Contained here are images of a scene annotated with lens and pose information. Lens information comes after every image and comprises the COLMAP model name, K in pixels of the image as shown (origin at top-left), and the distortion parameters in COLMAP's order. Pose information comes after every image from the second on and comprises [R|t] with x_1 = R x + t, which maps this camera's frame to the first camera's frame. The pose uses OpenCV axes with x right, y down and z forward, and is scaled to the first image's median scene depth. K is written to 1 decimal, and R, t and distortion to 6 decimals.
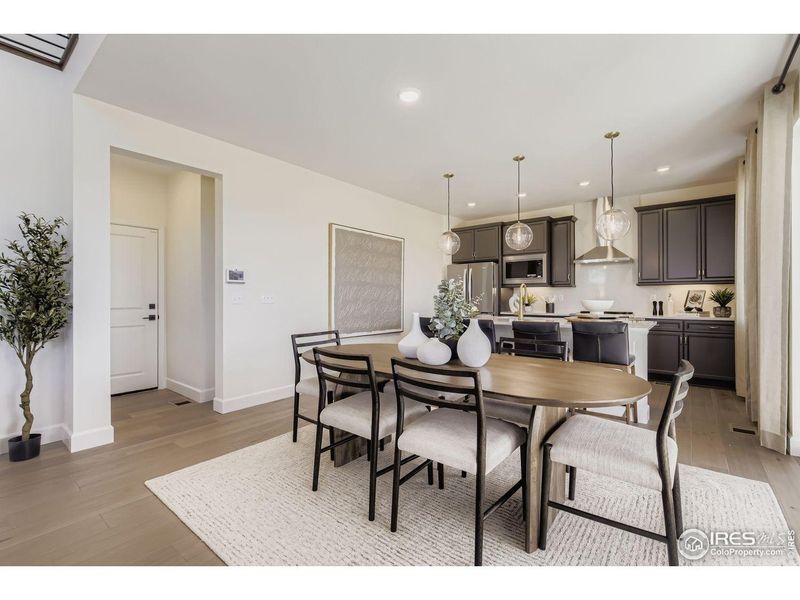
lens RADIAL K [[359.5, 0, 399.6], [0, 359.5, 297.6], [0, 0, 1]] dist [0.003504, -0.002460]
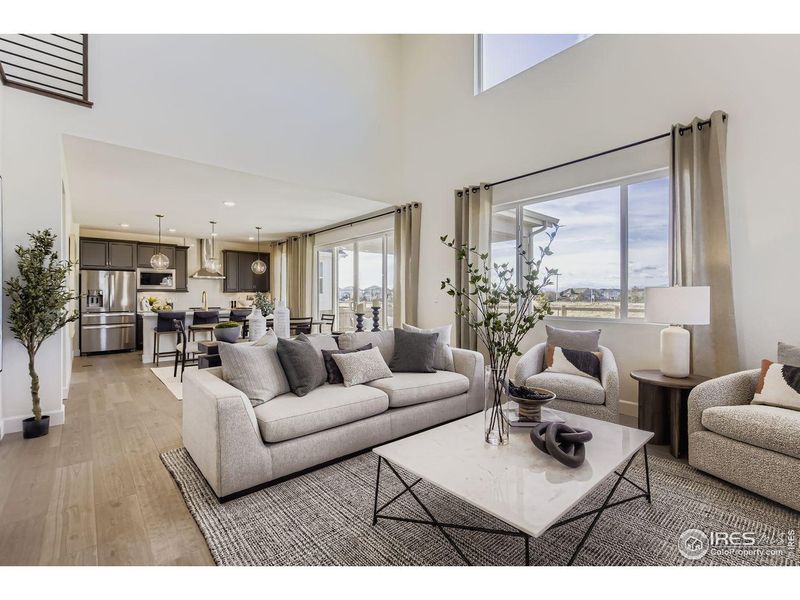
lens RADIAL K [[359.5, 0, 400.1], [0, 359.5, 295.3], [0, 0, 1]] dist [0.003504, -0.002460]
pose [[0.161452, 0.007909, 0.986849, -1.056177], [0.006840, 0.999935, -0.009133, 0.004521], [-0.986857, 0.008225, 0.161387, -0.178822]]
